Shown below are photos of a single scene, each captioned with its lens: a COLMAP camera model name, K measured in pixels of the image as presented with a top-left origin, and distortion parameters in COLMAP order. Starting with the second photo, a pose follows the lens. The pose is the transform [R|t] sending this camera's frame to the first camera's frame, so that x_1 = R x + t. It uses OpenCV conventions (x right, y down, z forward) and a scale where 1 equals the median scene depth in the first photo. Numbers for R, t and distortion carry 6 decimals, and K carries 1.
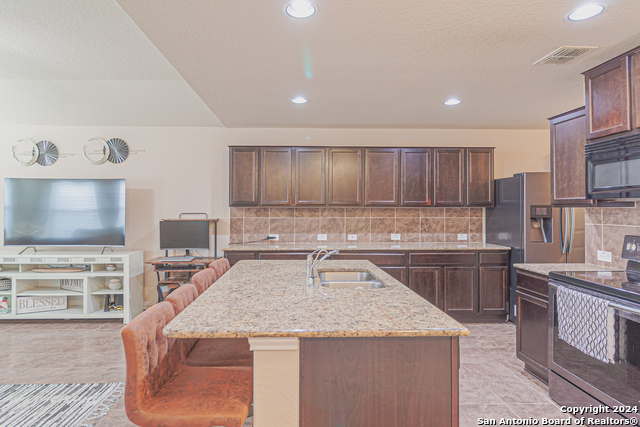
lens RADIAL K [[362.9, 0, 302.6], [0, 362.9, 209.4], [0, 0, 1]] dist [0.001743, 0.000864]
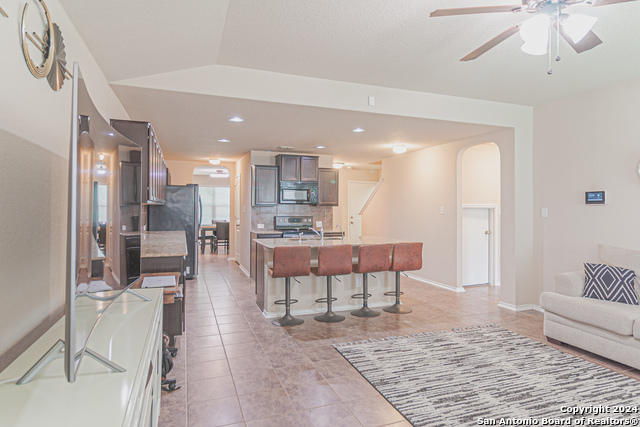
lens RADIAL K [[374.5, 0, 319.9], [0, 374.5, 204.4], [0, 0, 1]] dist [-0.000006, -0.000039]
pose [[-0.320675, 0.004417, 0.947179, -0.985788], [-0.004644, 0.999970, -0.006235, -0.001371], [-0.947178, -0.006398, -0.320645, 0.849306]]
